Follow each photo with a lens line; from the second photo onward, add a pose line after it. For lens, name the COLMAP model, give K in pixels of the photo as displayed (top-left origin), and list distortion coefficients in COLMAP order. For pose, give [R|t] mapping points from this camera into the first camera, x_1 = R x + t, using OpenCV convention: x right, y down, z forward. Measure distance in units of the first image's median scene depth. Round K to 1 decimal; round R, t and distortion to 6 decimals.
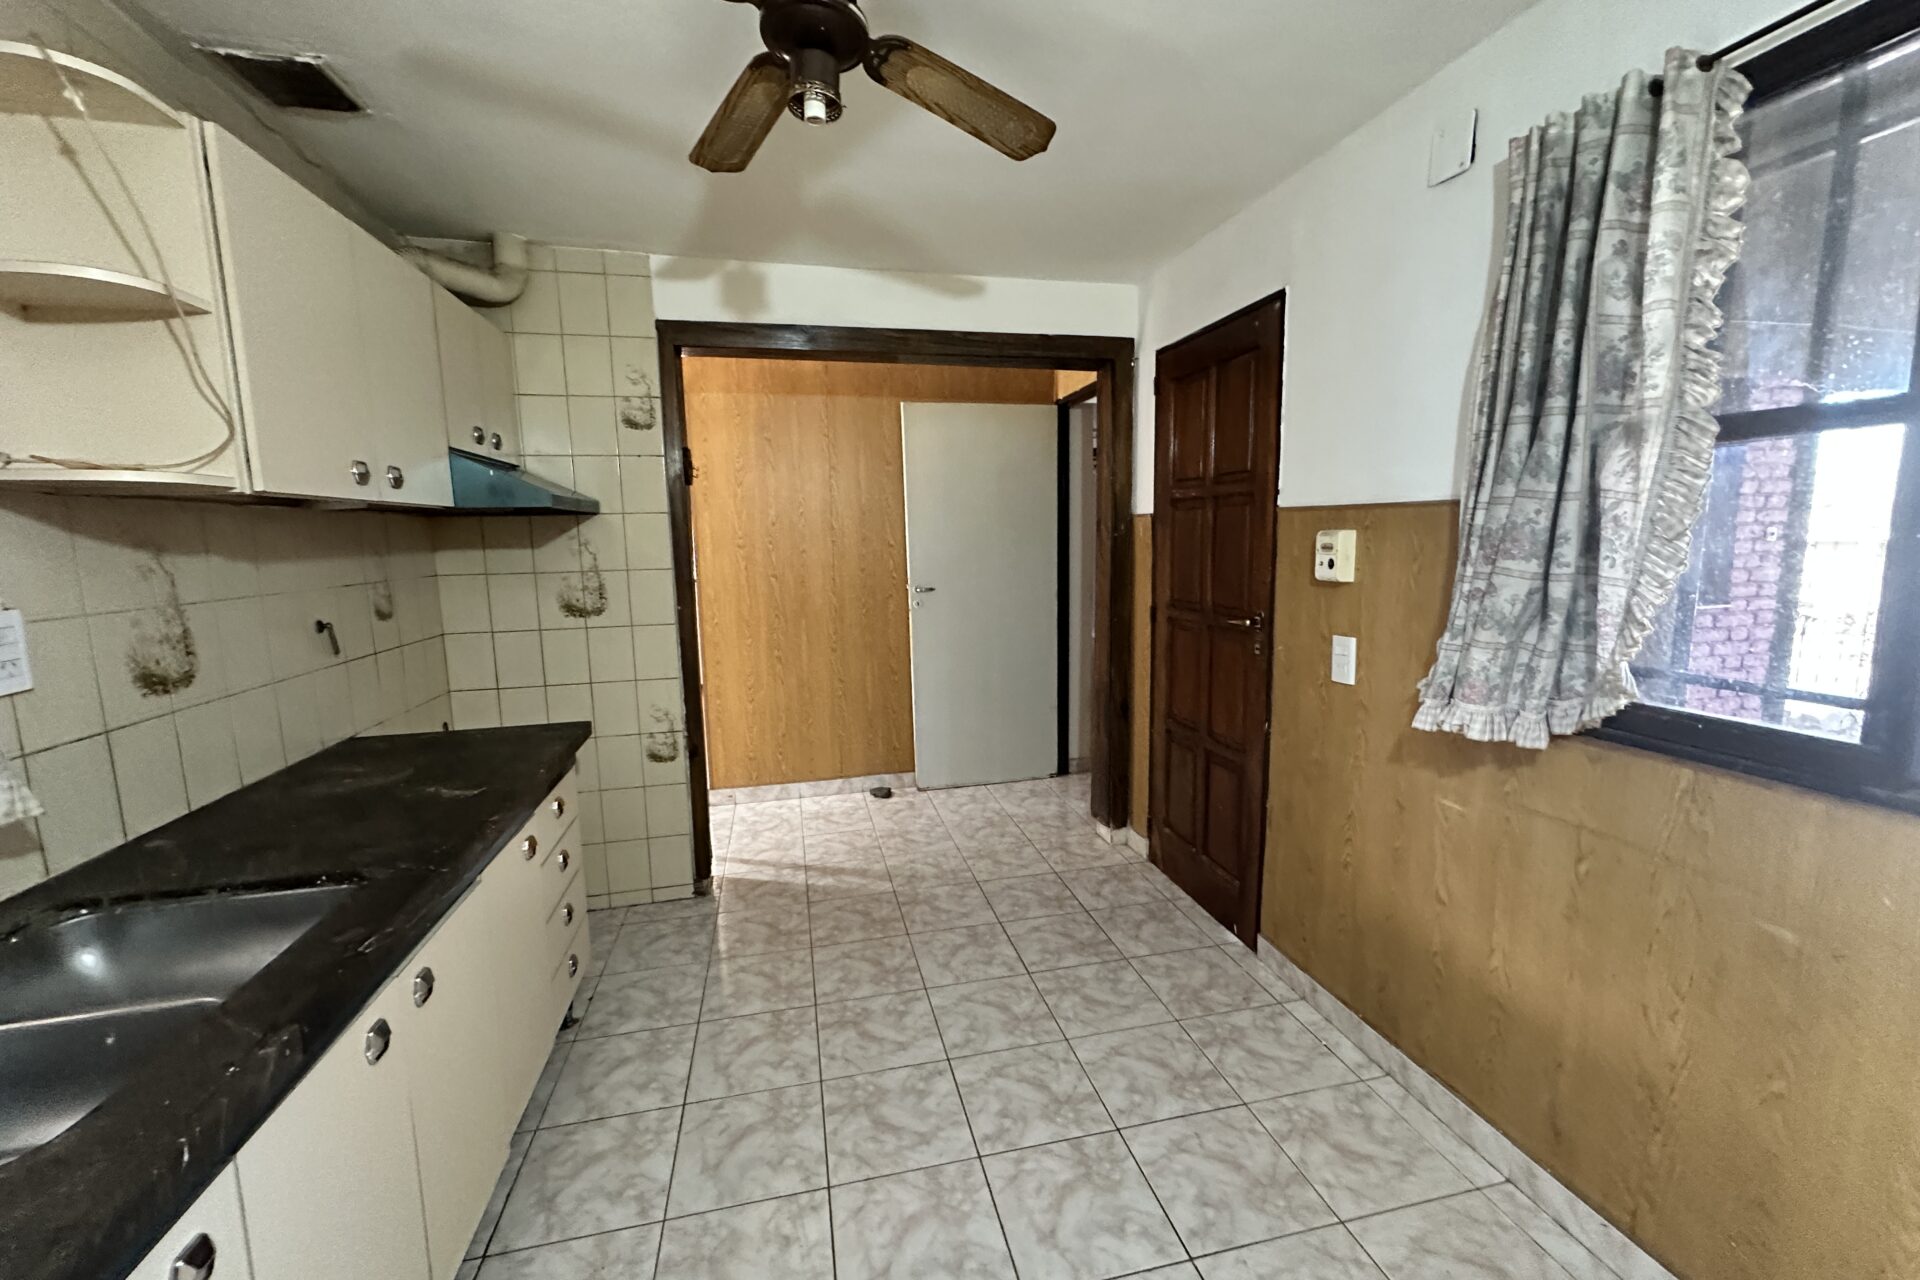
lens RADIAL K [[751.5, 0, 959.7], [0, 751.5, 638.5], [0, 0, 1]] dist [0.001245, -0.000406]
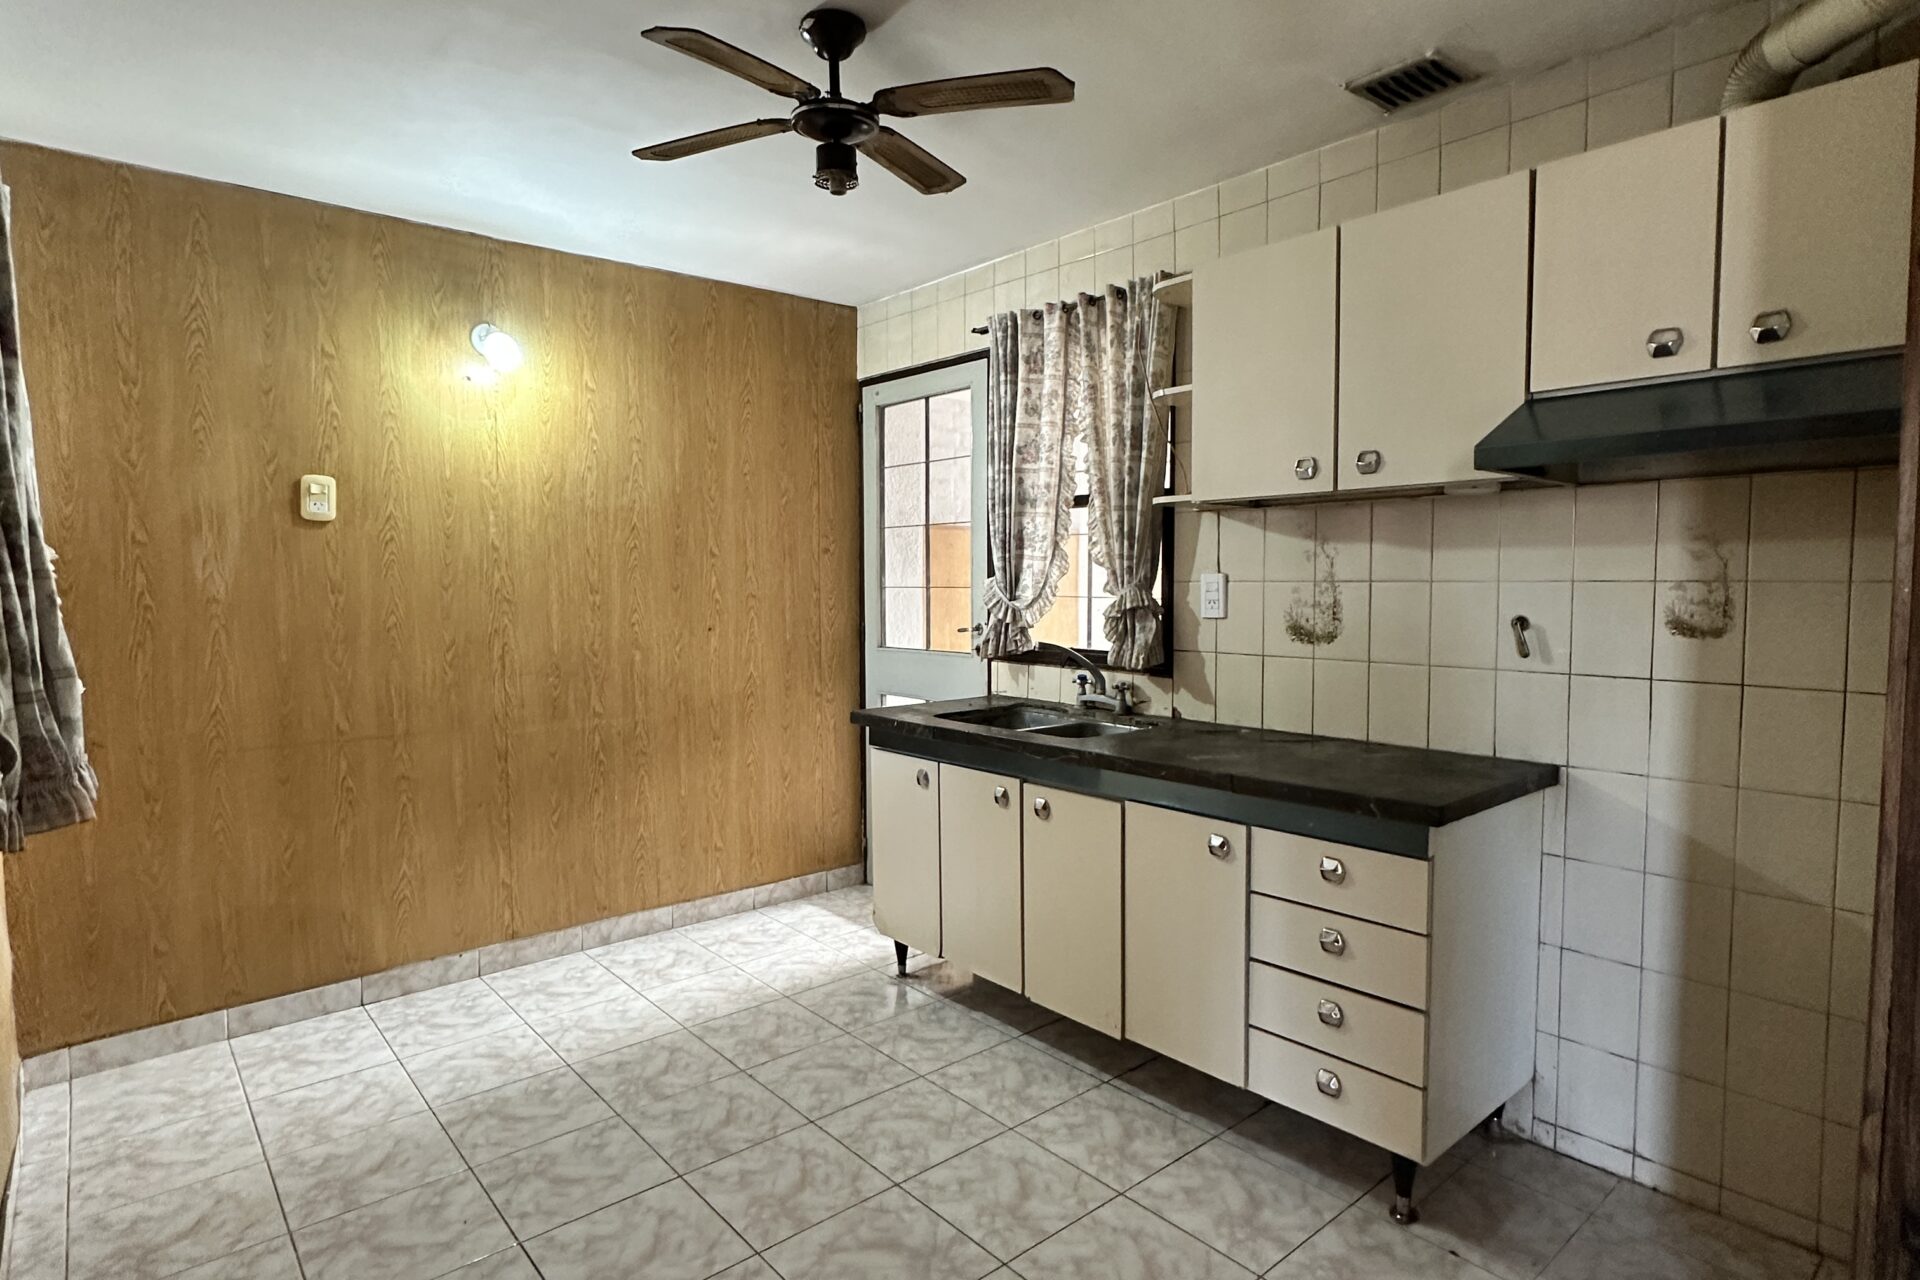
lens RADIAL K [[1001.8, 0, 960.0], [0, 1001.8, 640.0], [0, 0, 1]] dist [0.000512, 0.000456]
pose [[-0.884036, 0.048221, -0.464924, 0.354925], [-0.043069, 0.982029, 0.183750, -0.233497], [0.465430, 0.182466, -0.866073, 2.196290]]
